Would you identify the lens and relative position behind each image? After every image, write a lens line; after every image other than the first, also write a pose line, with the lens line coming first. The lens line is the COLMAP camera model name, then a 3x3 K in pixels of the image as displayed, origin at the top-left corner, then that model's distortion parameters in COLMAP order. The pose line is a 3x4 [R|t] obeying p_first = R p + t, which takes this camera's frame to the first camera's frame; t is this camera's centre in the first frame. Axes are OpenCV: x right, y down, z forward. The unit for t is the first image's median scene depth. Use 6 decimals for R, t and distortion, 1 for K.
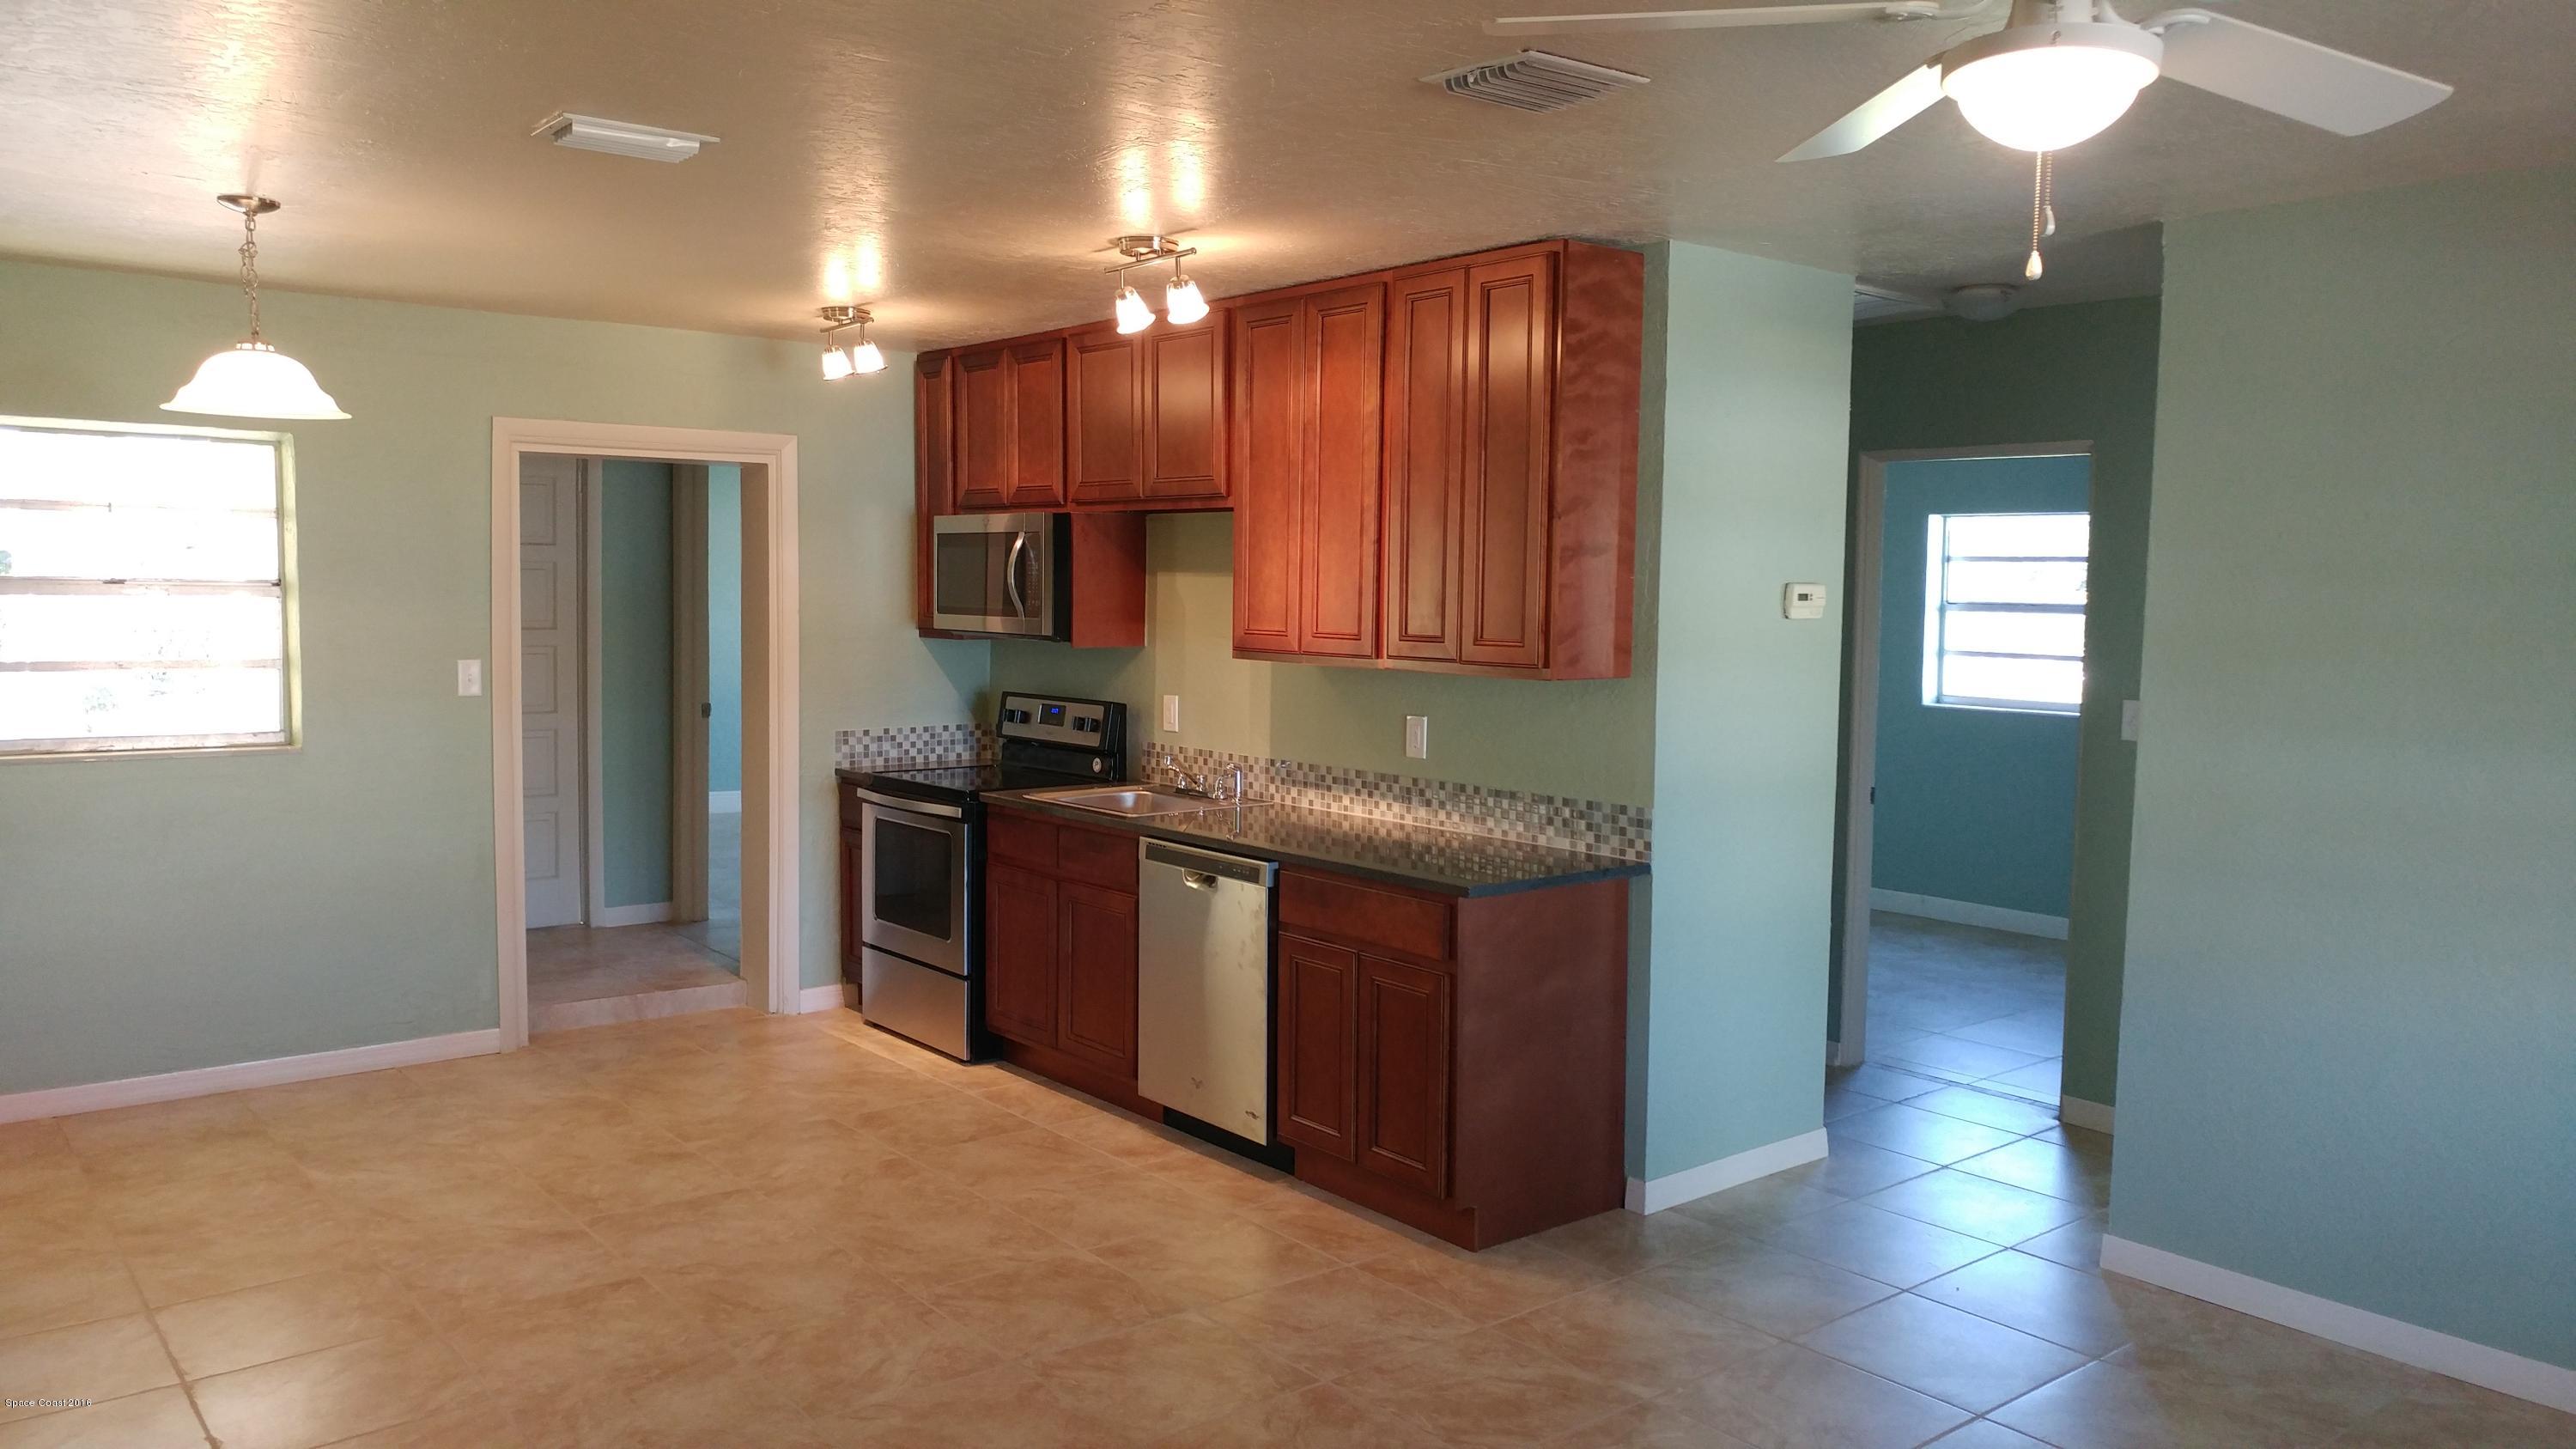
lens RADIAL K [[1874.7, 0, 1284.1], [0, 1874.7, 764.7], [0, 0, 1]] dist [0.006034, 0.023646]
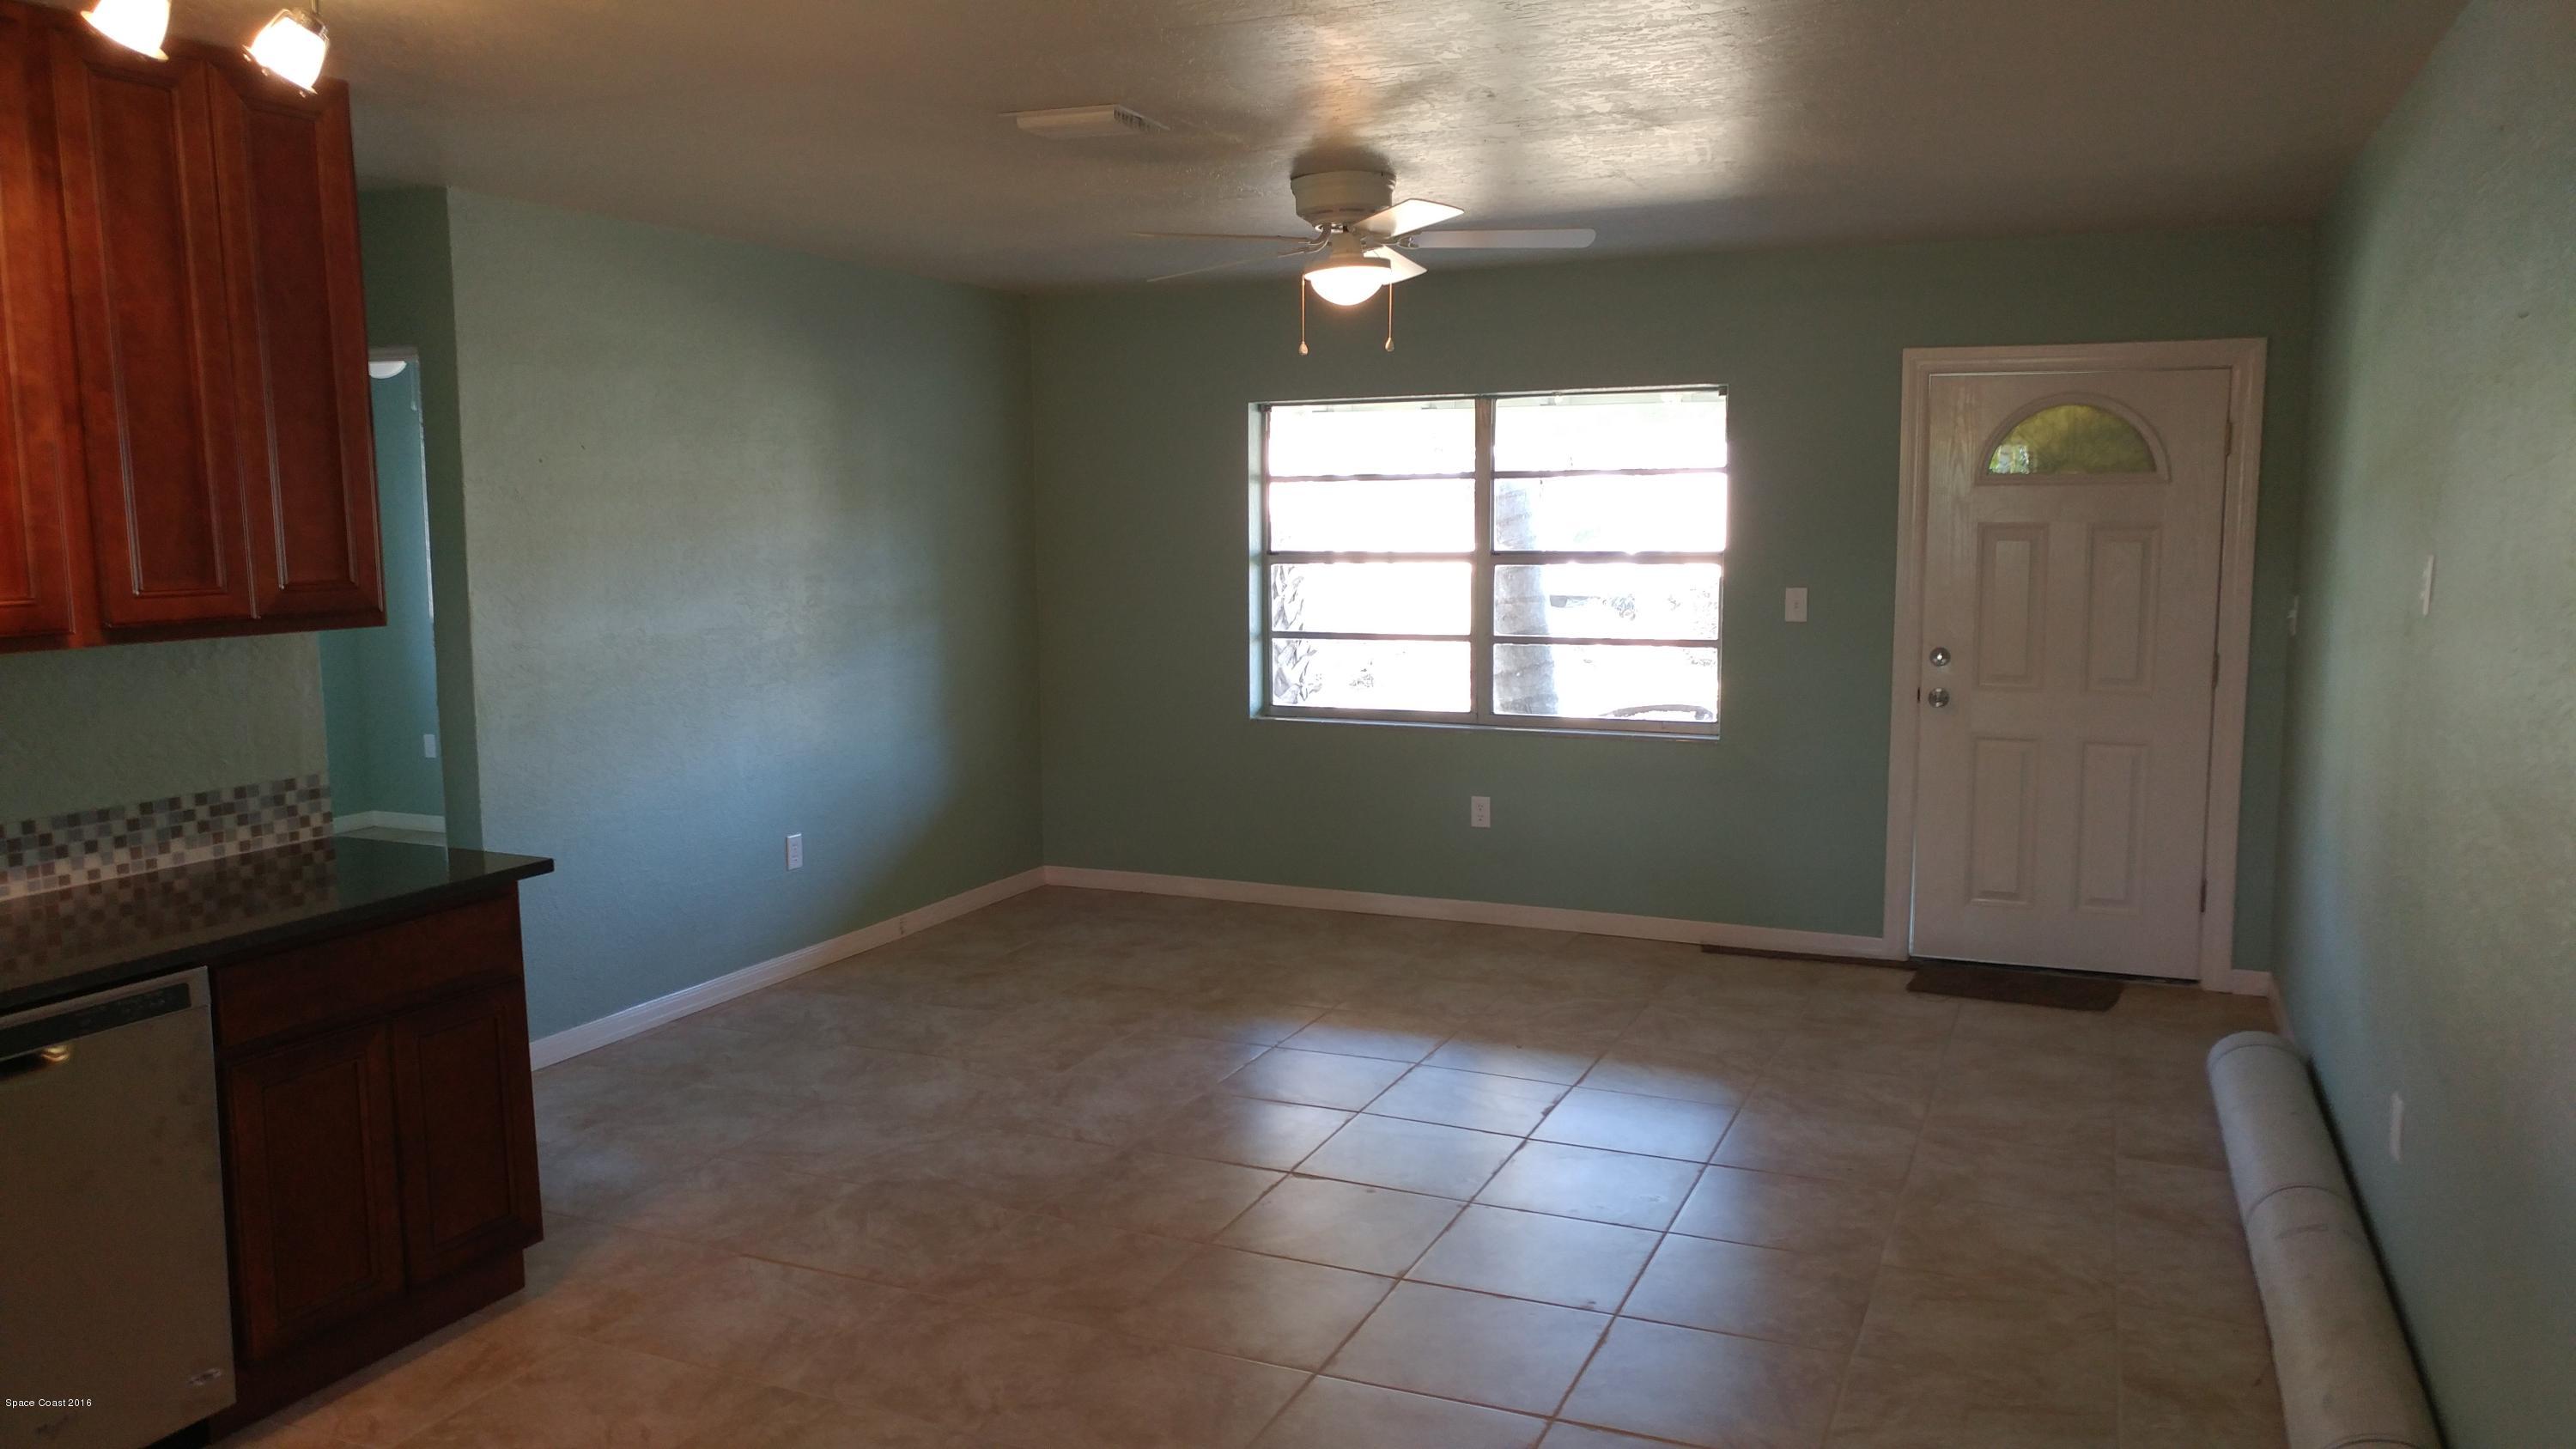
lens RADIAL K [[1874.7, 0, 1277.6], [0, 1874.7, 732.7], [0, 0, 1]] dist [0.006034, 0.023646]
pose [[-0.456324, -0.122755, 0.881306, -0.694856], [0.088529, 0.979261, 0.182237, -0.103520], [-0.885399, 0.161181, -0.435993, 0.906115]]
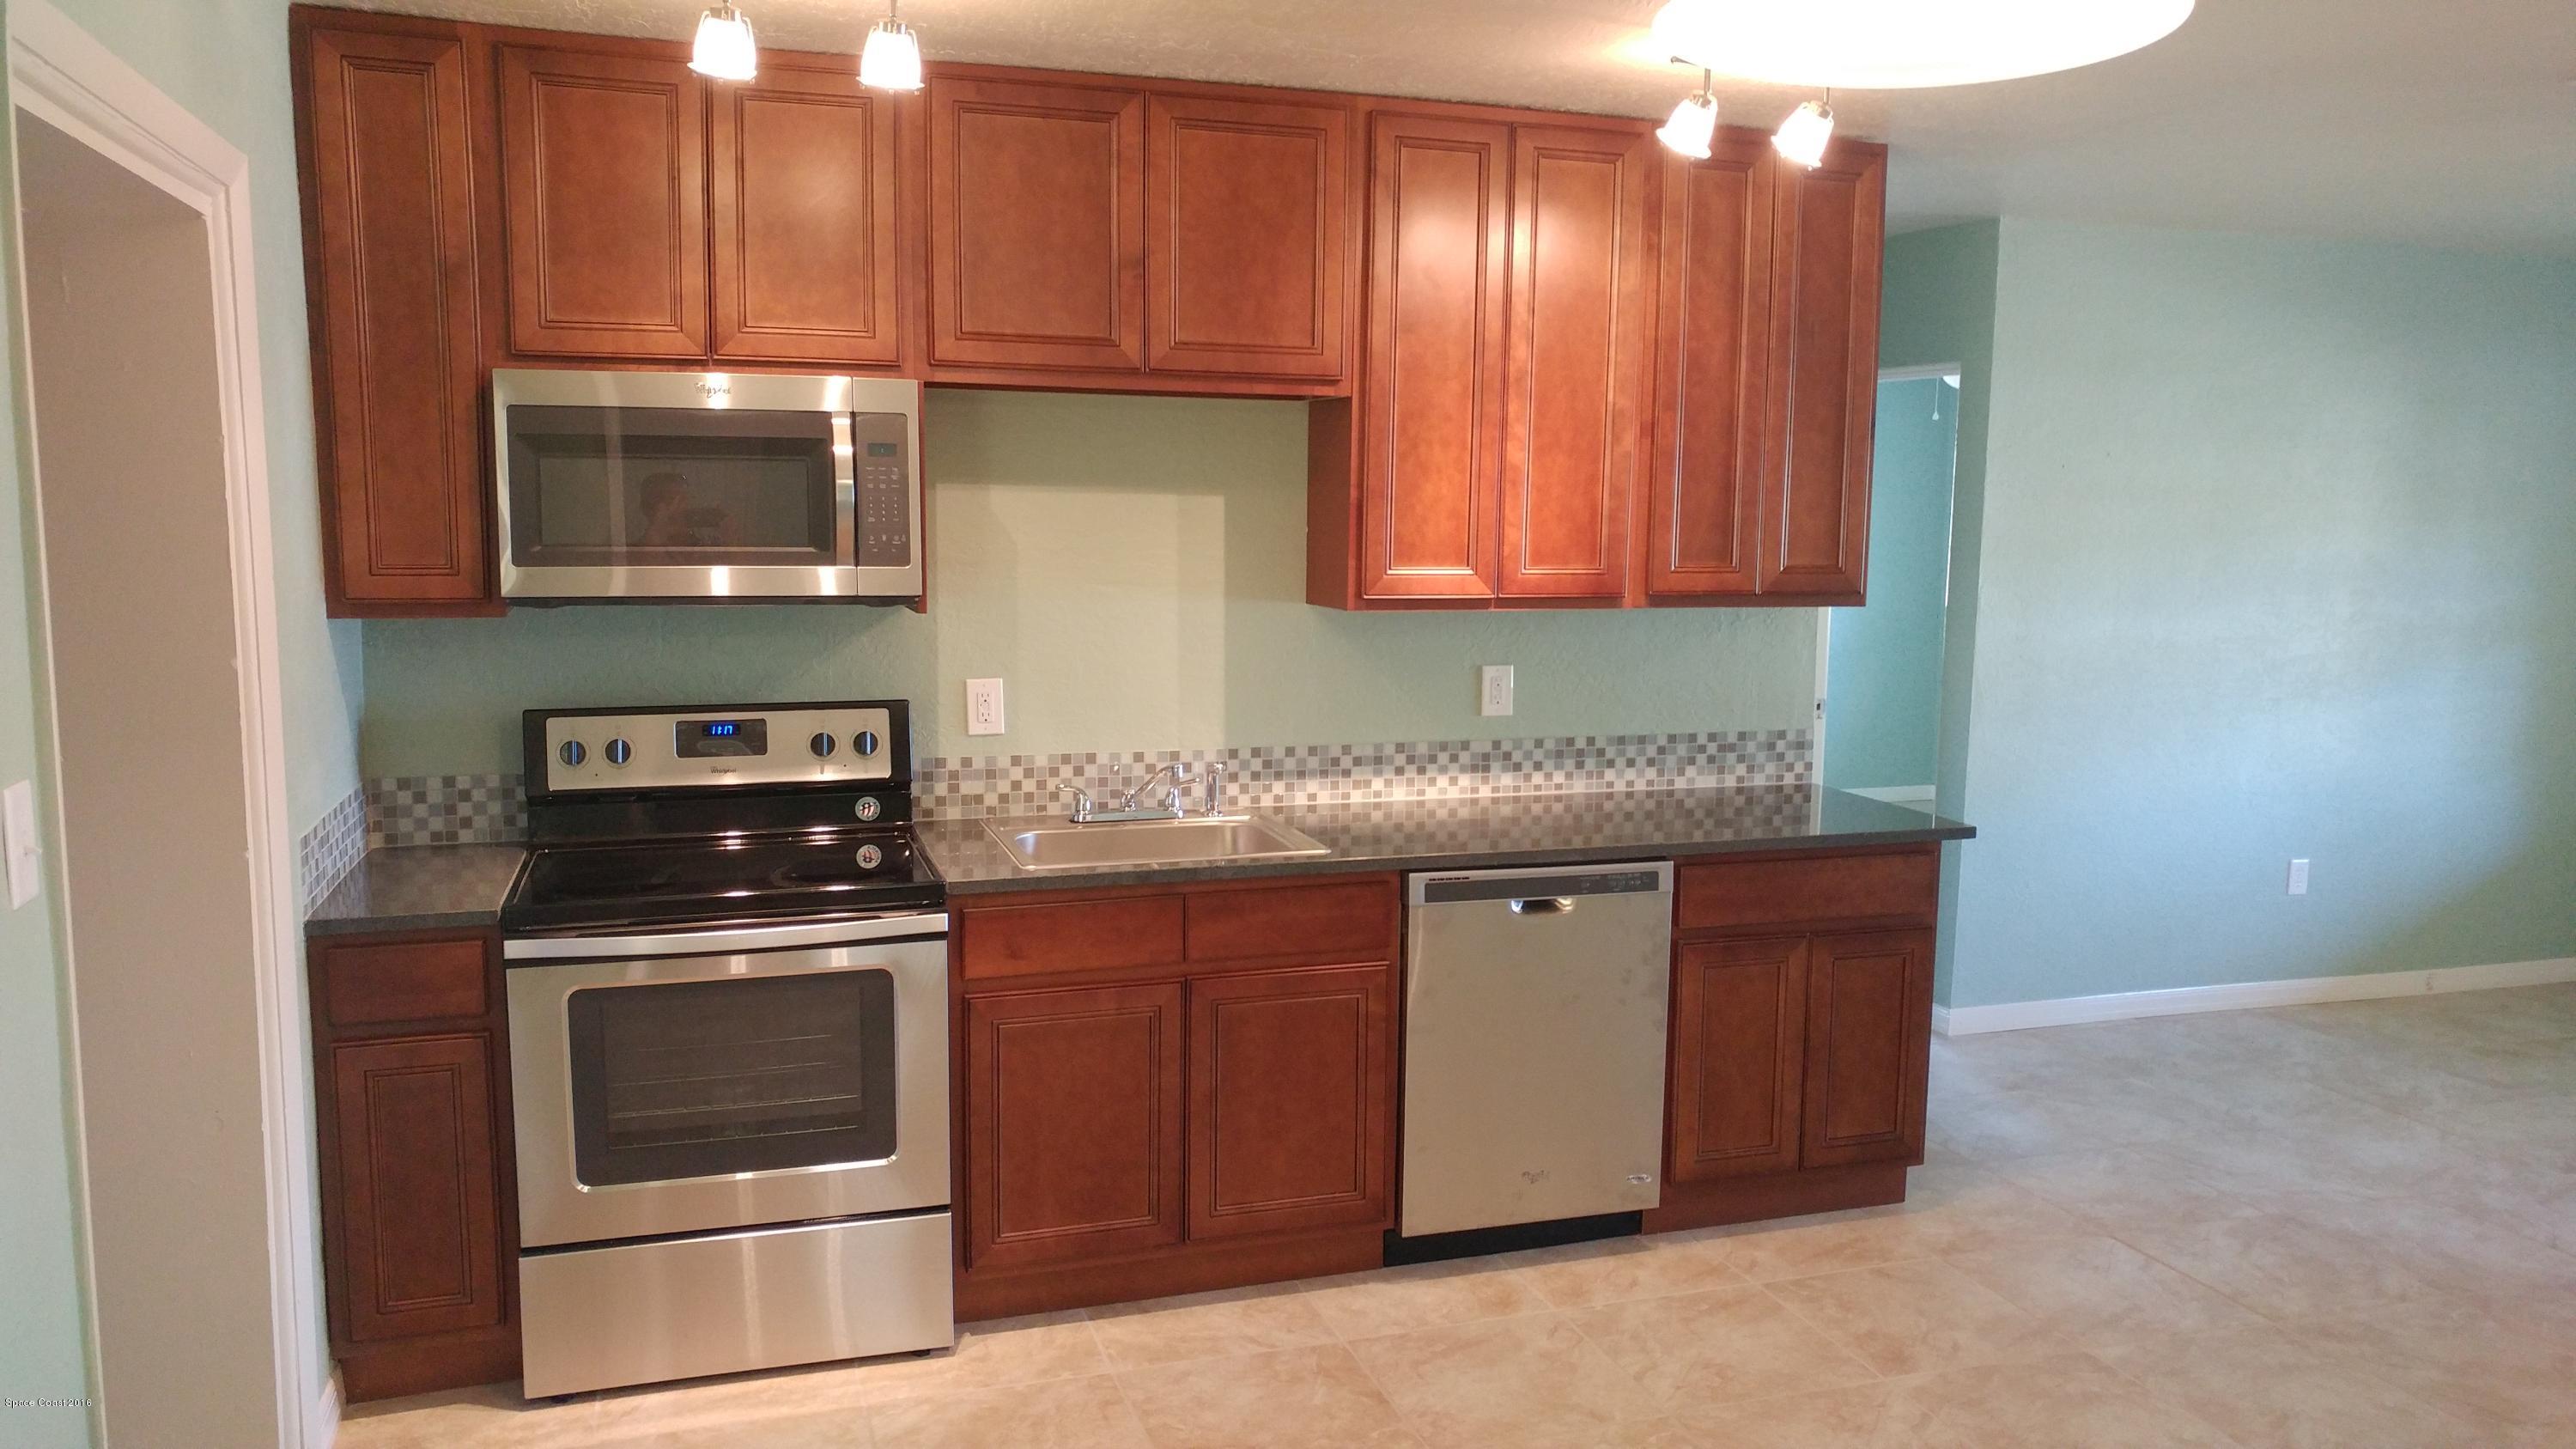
lens RADIAL K [[1874.7, 0, 1299.6], [0, 1874.7, 727.8], [0, 0, 1]] dist [0.006034, 0.023646]
pose [[0.341920, -0.123889, 0.931527, -0.774437], [0.084184, 0.991324, 0.100942, -0.094655], [-0.935951, 0.043906, 0.349383, 0.830973]]
